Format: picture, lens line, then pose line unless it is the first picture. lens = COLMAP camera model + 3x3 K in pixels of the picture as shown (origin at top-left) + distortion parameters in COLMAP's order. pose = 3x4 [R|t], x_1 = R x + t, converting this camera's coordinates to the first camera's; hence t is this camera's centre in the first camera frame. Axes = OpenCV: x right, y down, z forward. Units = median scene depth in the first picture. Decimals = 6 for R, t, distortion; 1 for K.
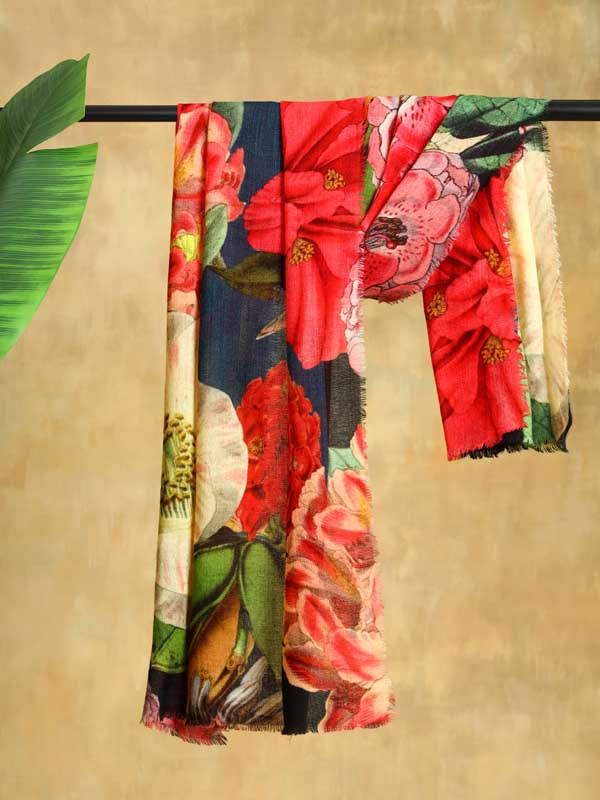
lens RADIAL K [[2182.7, 0, 300.0], [0, 2182.7, 400.0], [0, 0, 1]] dist [0.006605, 0.393800]
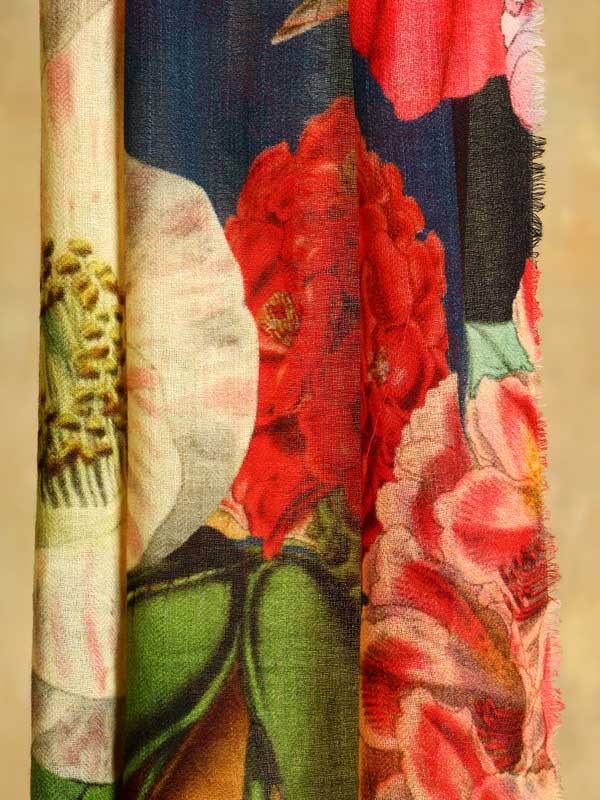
lens RADIAL K [[1773.4, 0, 300.0], [0, 1773.4, 400.0], [0, 0, 1]] dist [0.032986, 0.209439]
pose [[0.996858, -0.023740, 0.075567, -0.040915], [0.010869, 0.986002, 0.166378, -0.017822], [-0.078459, -0.165034, 0.983162, 0.684642]]
